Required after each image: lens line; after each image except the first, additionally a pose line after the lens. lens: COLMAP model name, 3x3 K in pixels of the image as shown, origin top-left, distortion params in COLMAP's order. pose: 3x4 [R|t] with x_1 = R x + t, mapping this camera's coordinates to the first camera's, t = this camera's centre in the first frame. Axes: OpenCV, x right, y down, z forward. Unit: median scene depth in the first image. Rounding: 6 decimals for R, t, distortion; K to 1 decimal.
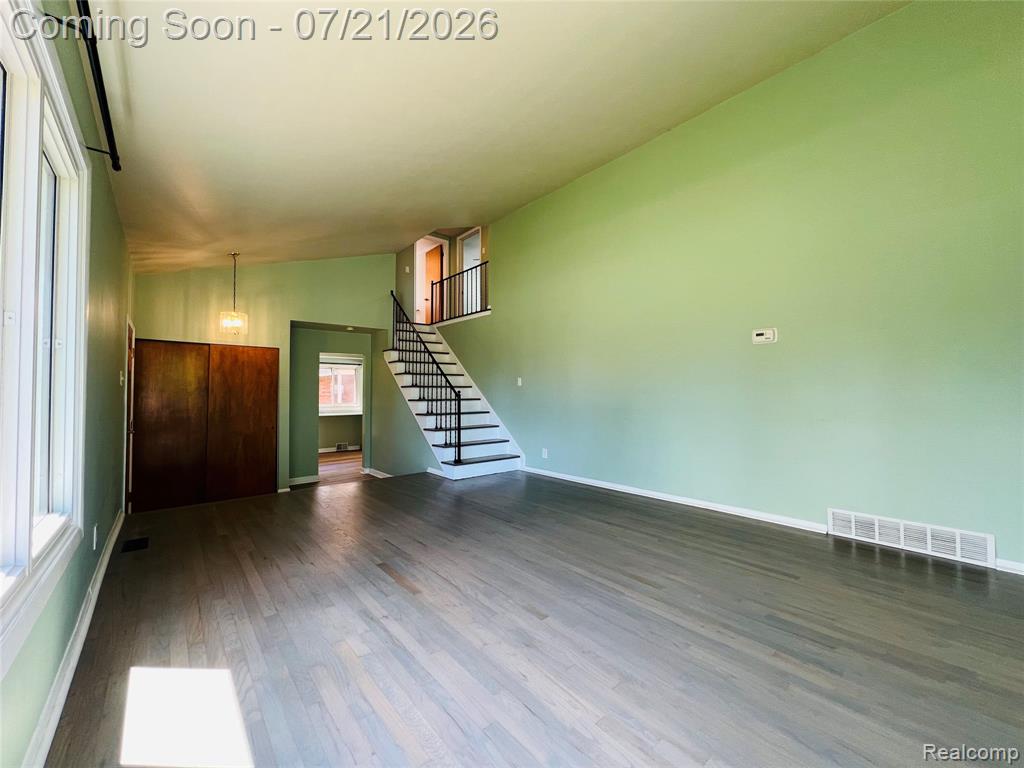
lens RADIAL K [[410.7, 0, 511.5], [0, 410.7, 381.7], [0, 0, 1]] dist [-0.003454, -0.000055]
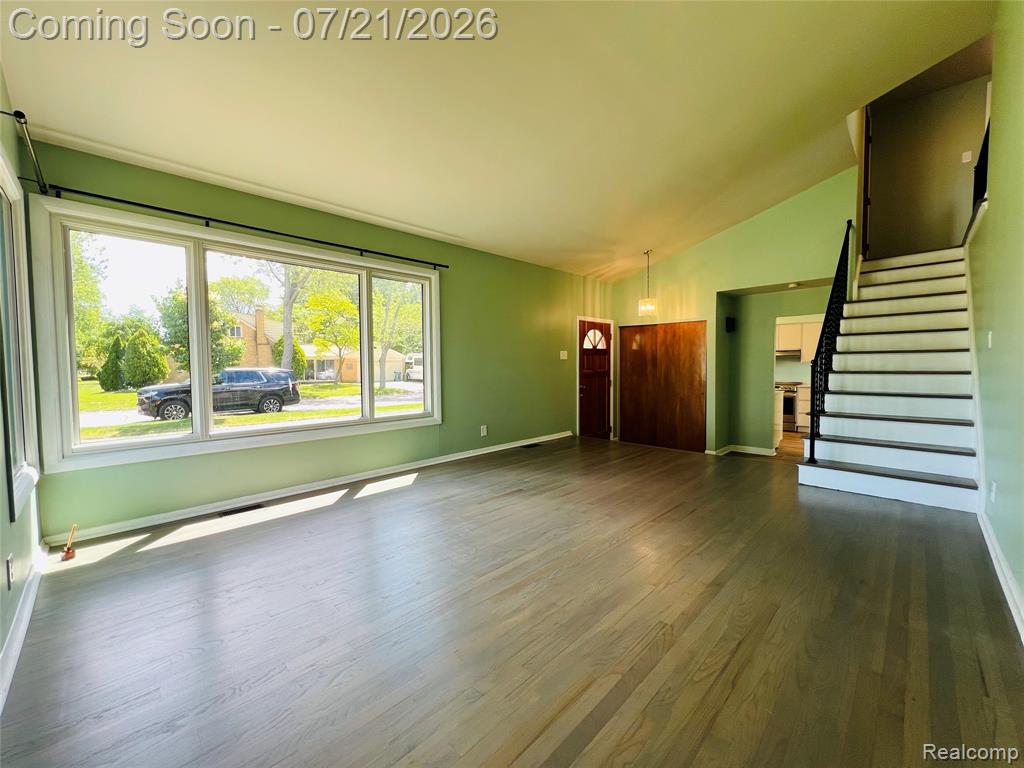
lens RADIAL K [[410.7, 0, 509.5], [0, 410.7, 385.1], [0, 0, 1]] dist [-0.003454, -0.000055]
pose [[0.079591, 0.054501, -0.995337, 0.917385], [0.037676, 0.997626, 0.057639, 0.010606], [0.996115, -0.042088, 0.077348, 0.767730]]
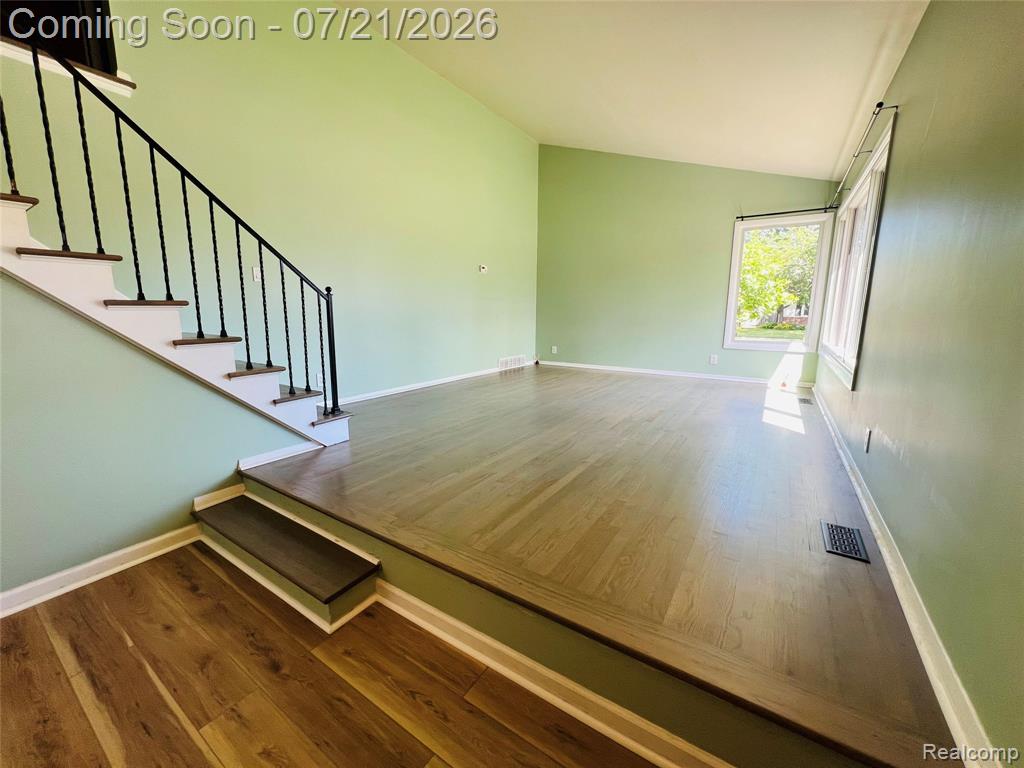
lens RADIAL K [[410.7, 0, 510.7], [0, 410.7, 380.4], [0, 0, 1]] dist [-0.003454, -0.000055]
pose [[-0.283187, -0.161472, 0.945374, -1.310116], [-0.035107, 0.986810, 0.158033, 0.090129], [-0.958422, 0.011564, -0.285121, 1.636549]]
